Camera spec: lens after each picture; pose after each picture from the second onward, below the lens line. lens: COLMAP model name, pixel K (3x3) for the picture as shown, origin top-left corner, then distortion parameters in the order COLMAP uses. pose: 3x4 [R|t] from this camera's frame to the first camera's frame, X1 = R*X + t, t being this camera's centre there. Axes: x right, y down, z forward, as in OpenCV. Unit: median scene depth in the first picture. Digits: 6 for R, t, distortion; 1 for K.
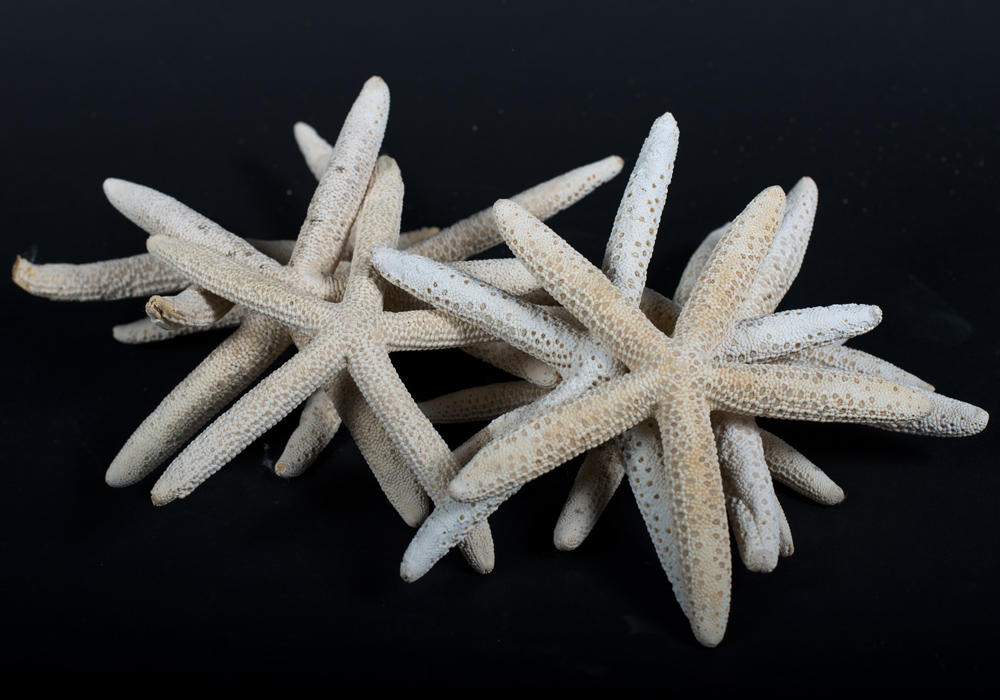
lens RADIAL K [[2057.0, 0, 500.0], [0, 2057.0, 350.0], [0, 0, 1]] dist [-0.089544, -0.429285]
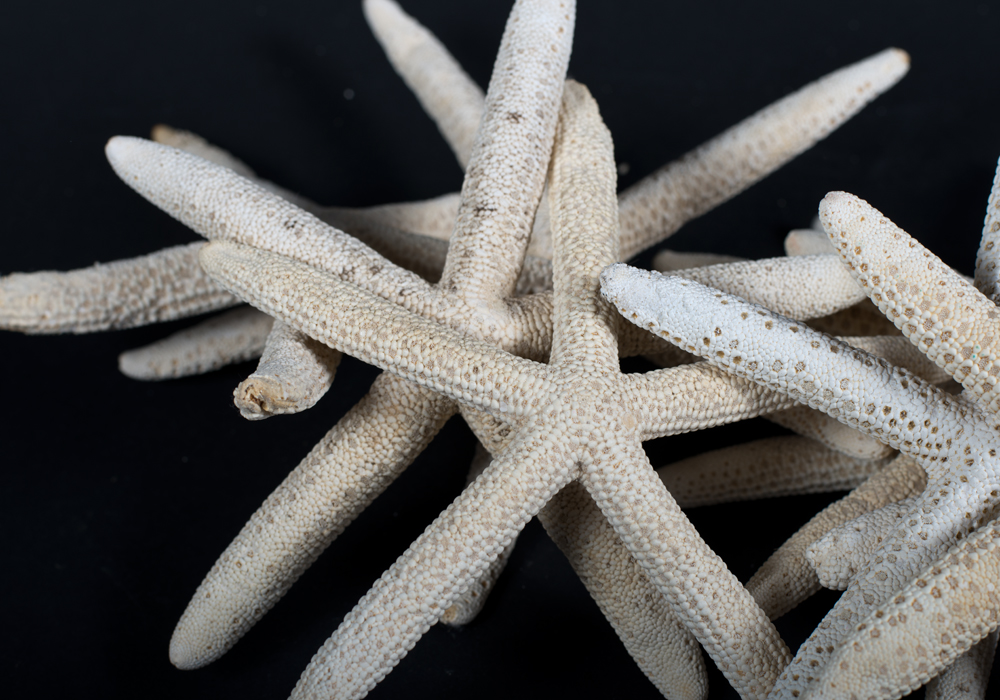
lens RADIAL K [[2057.0, 0, 500.0], [0, 2057.0, 350.0], [0, 0, 1]] dist [-0.089544, -0.429285]
pose [[0.990311, -0.057629, 0.126342, -0.170102], [0.032915, 0.981307, 0.189614, -0.142028], [-0.134908, -0.183618, 0.973696, 0.418666]]
